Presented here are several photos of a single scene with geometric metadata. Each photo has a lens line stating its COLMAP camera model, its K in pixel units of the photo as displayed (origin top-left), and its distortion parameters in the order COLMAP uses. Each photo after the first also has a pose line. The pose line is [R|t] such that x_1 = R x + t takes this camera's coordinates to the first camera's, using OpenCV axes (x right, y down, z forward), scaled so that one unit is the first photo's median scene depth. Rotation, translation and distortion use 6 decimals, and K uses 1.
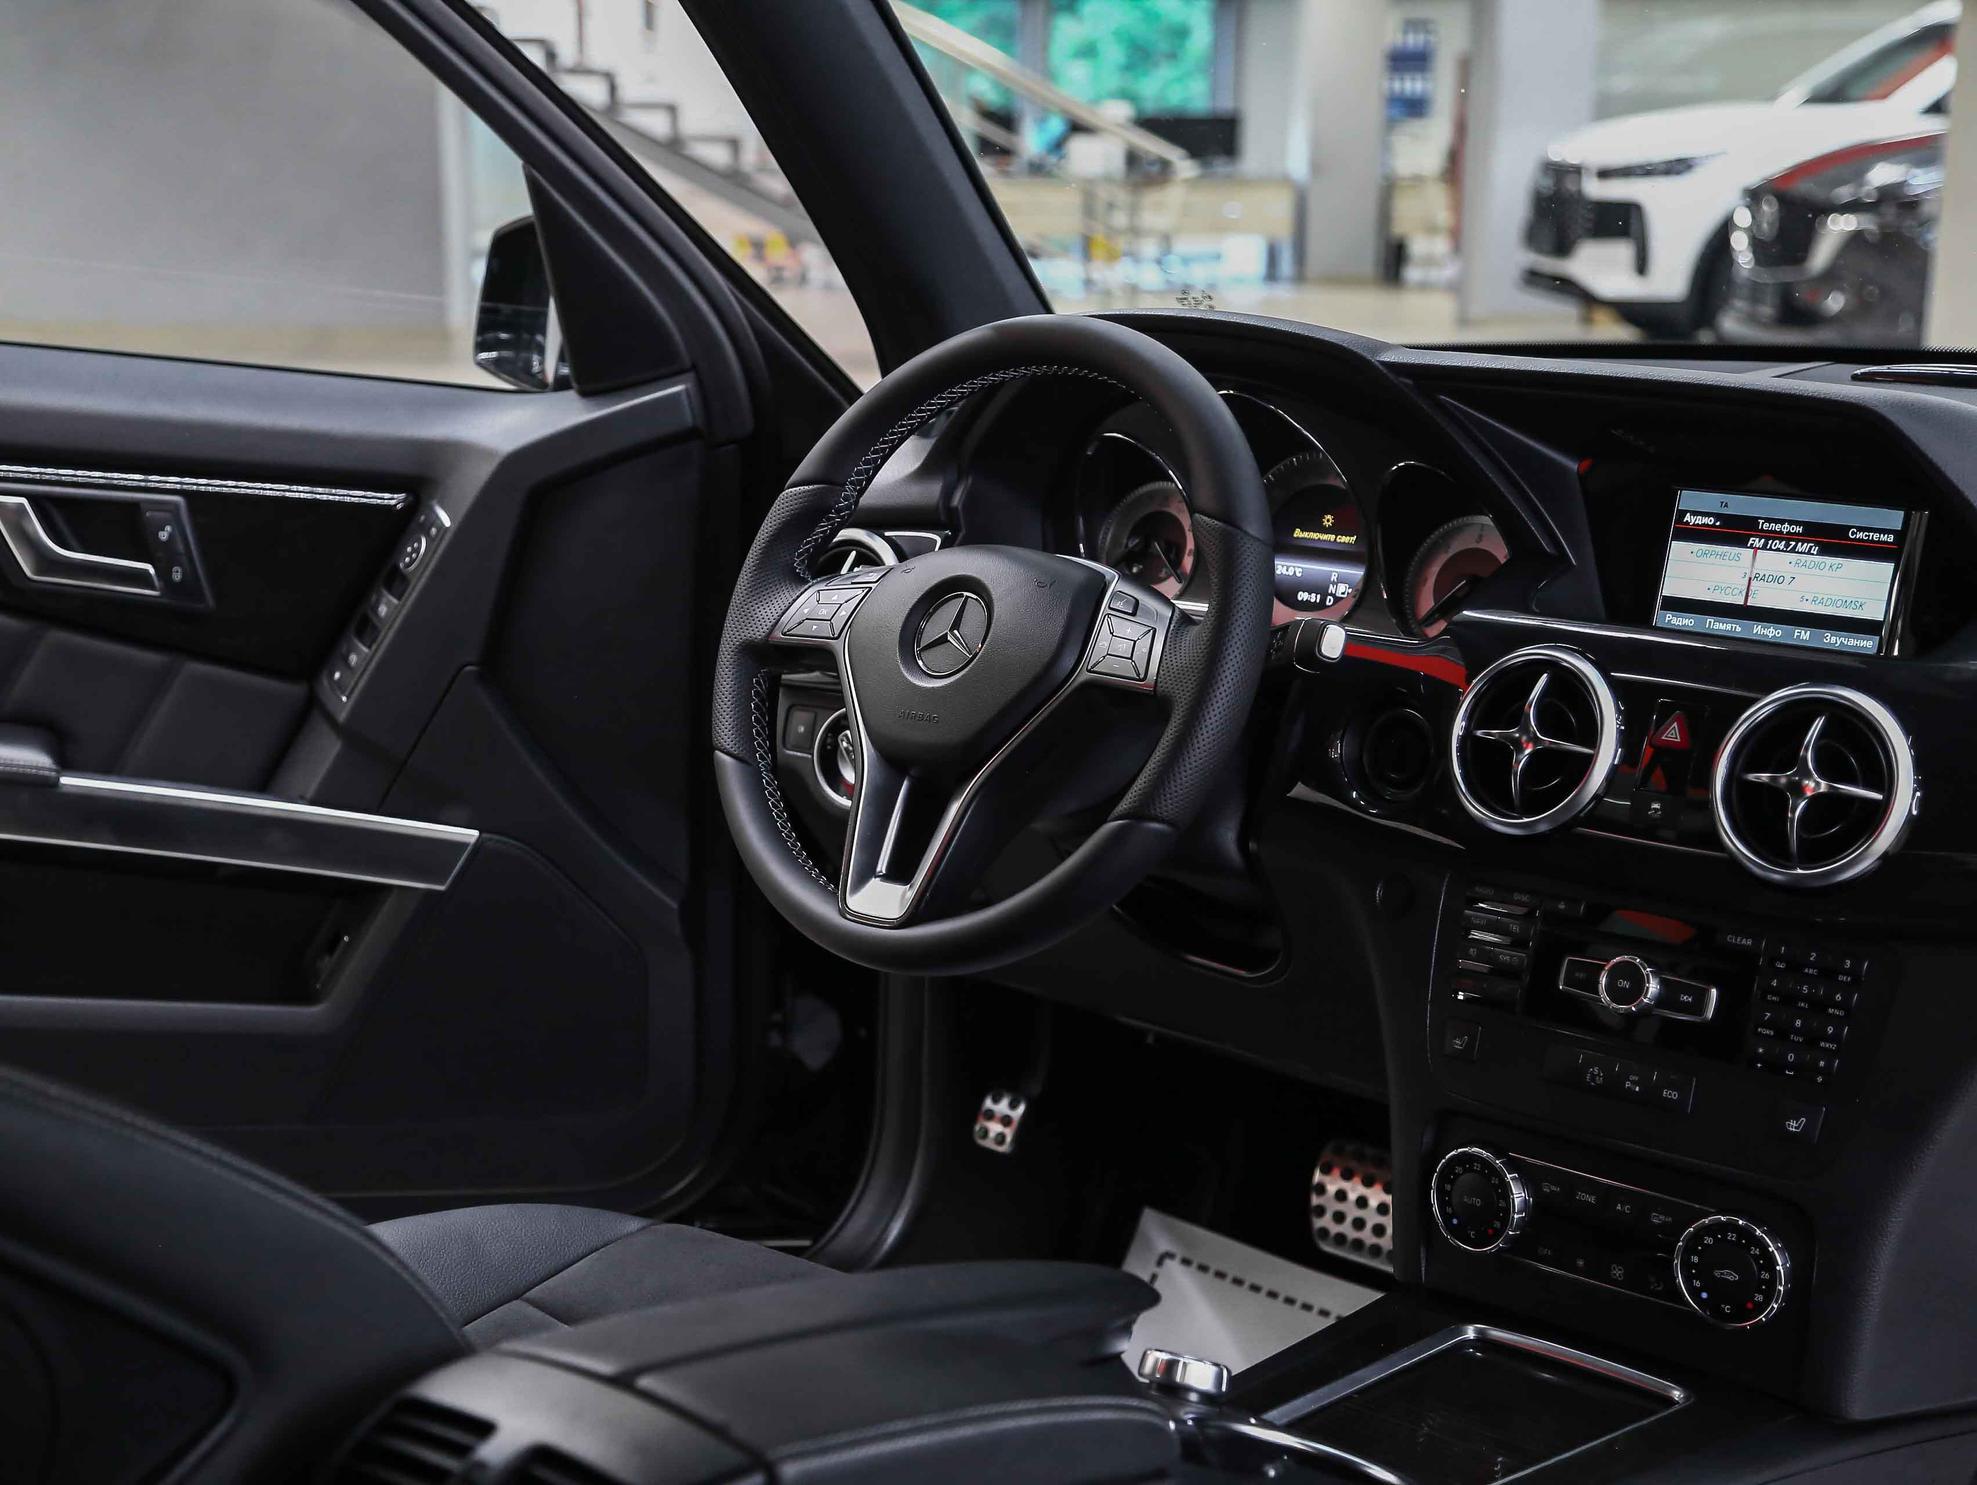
lens RADIAL K [[3176.5, 0, 992.8], [0, 3176.5, 737.9], [0, 0, 1]] dist [0.164289, 0.000000]
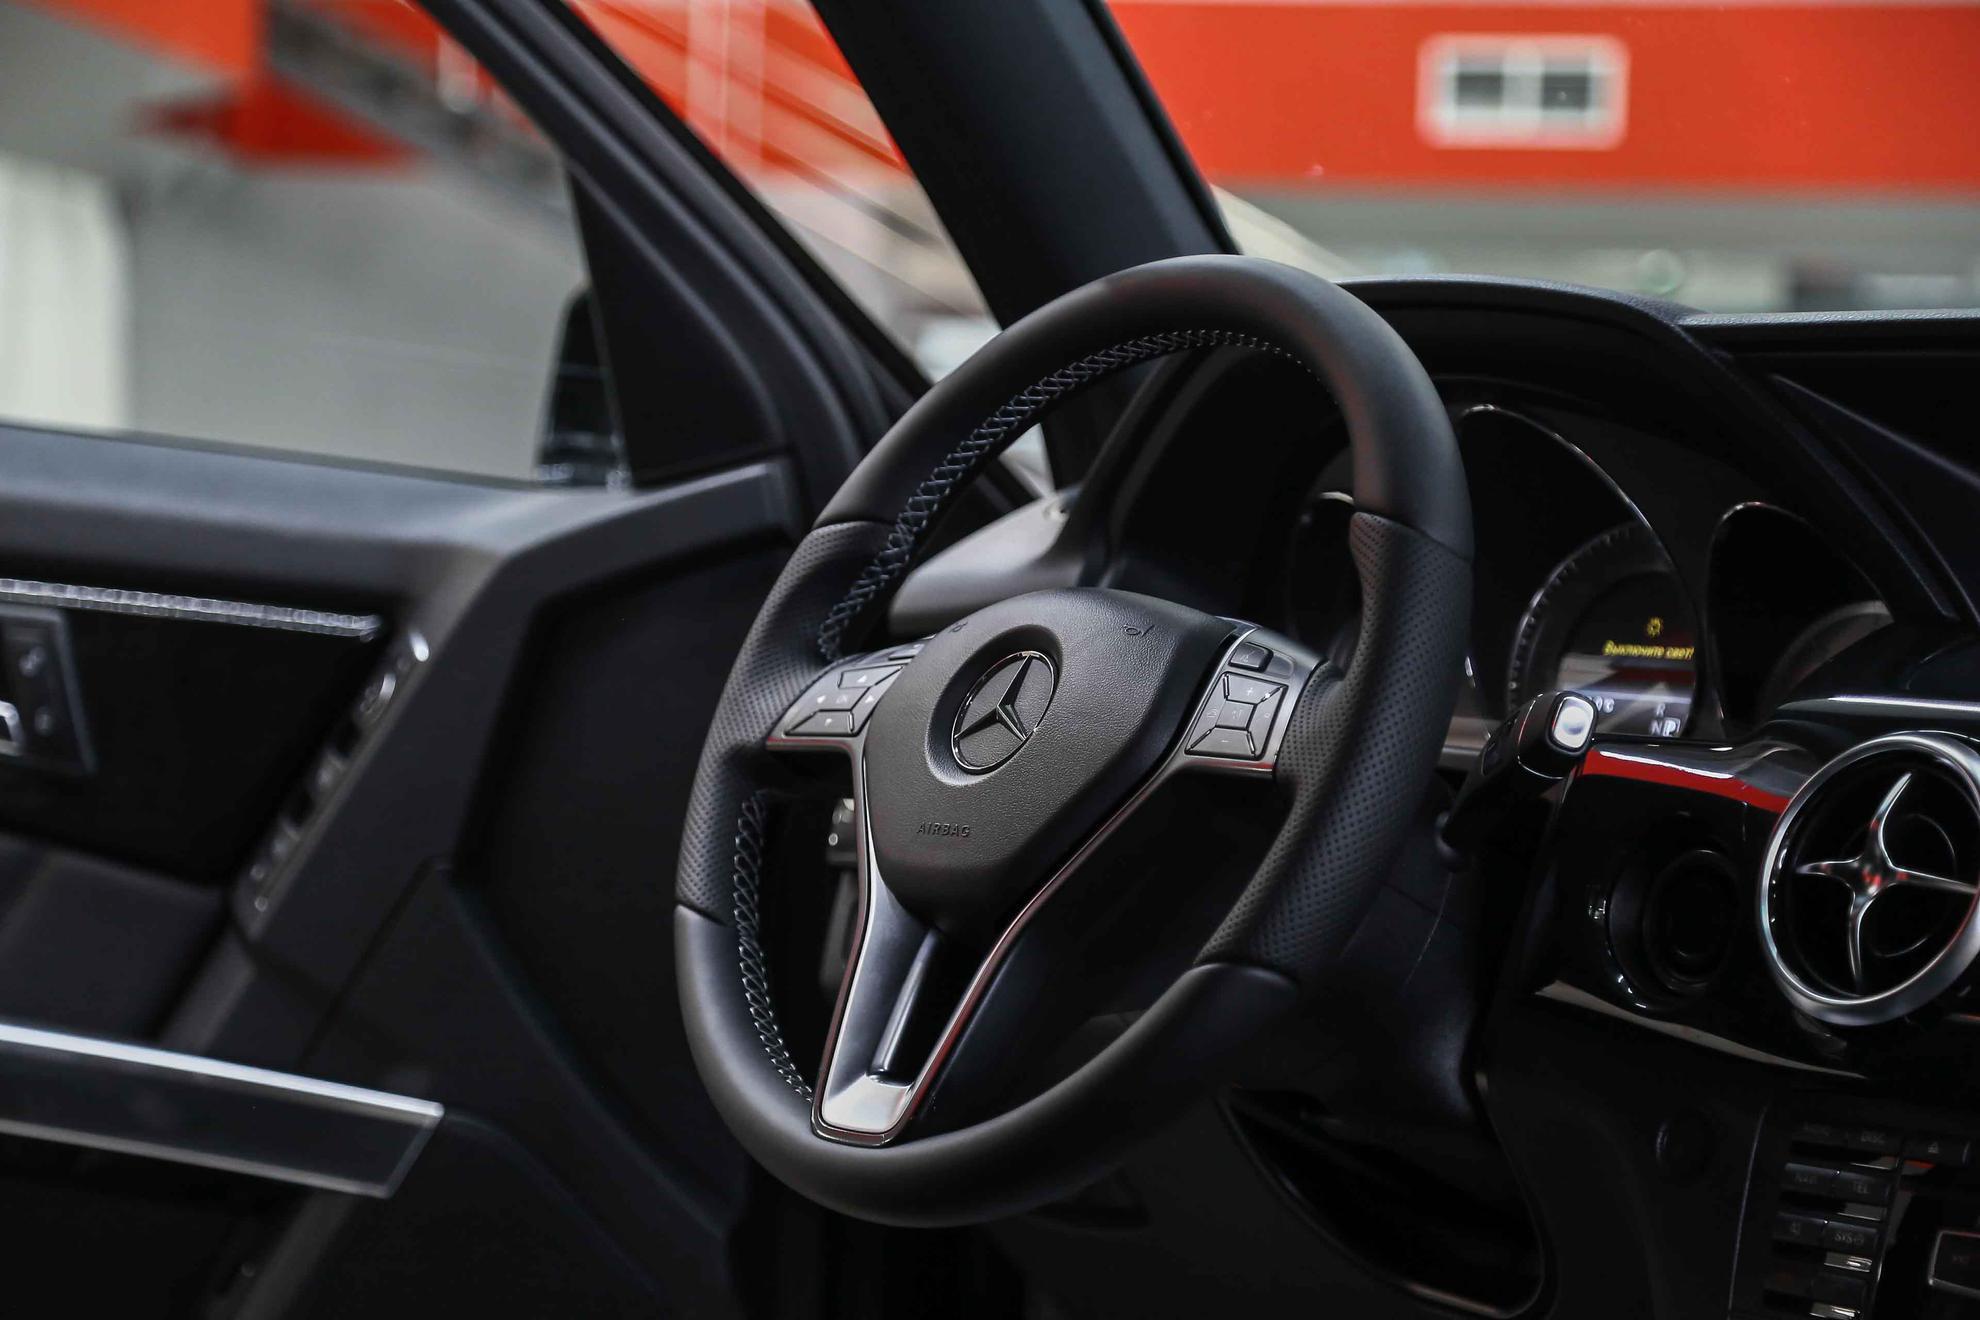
lens RADIAL K [[4252.3, 0, 1000.6], [0, 4252.3, 655.5], [0, 0, 1]] dist [0.360692, 0.000000]
pose [[0.987819, 0.024626, -0.153645, 0.108492], [-0.050669, 0.984490, -0.167966, 0.093030], [0.147126, 0.173705, 0.973746, 0.121990]]
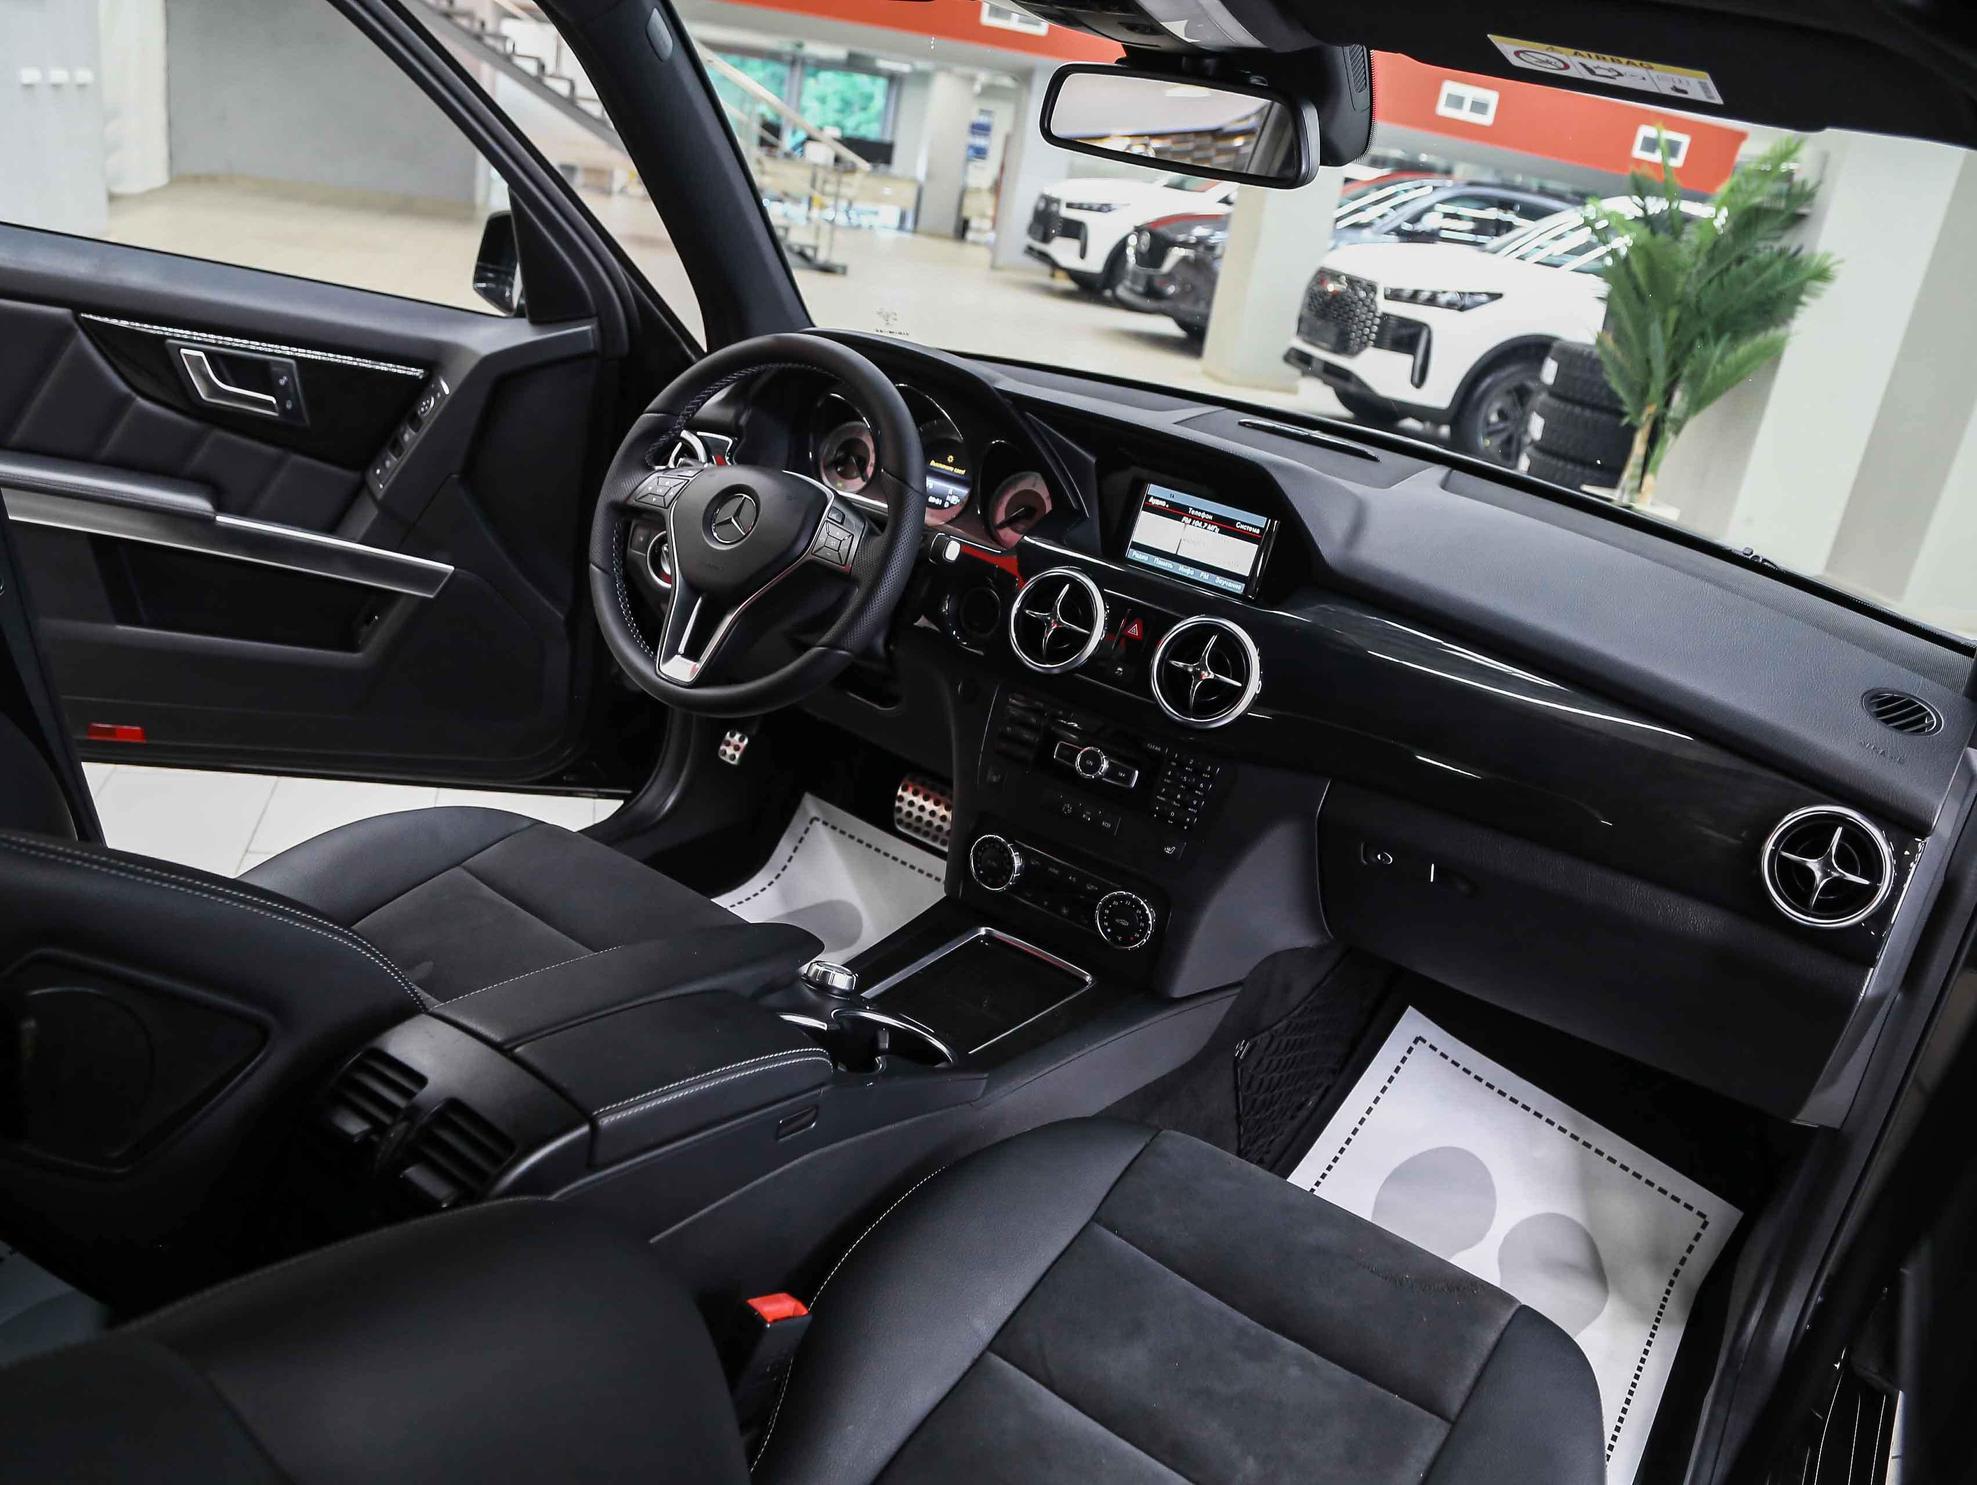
lens RADIAL K [[1524.8, 0, 997.2], [0, 1524.8, 736.6], [0, 0, 1]] dist [-0.116913, 0.050719]
pose [[0.978824, 0.084320, 0.186532, -0.014957], [-0.118414, 0.976524, 0.179943, -0.073001], [-0.166980, -0.198221, 0.965829, 0.142097]]
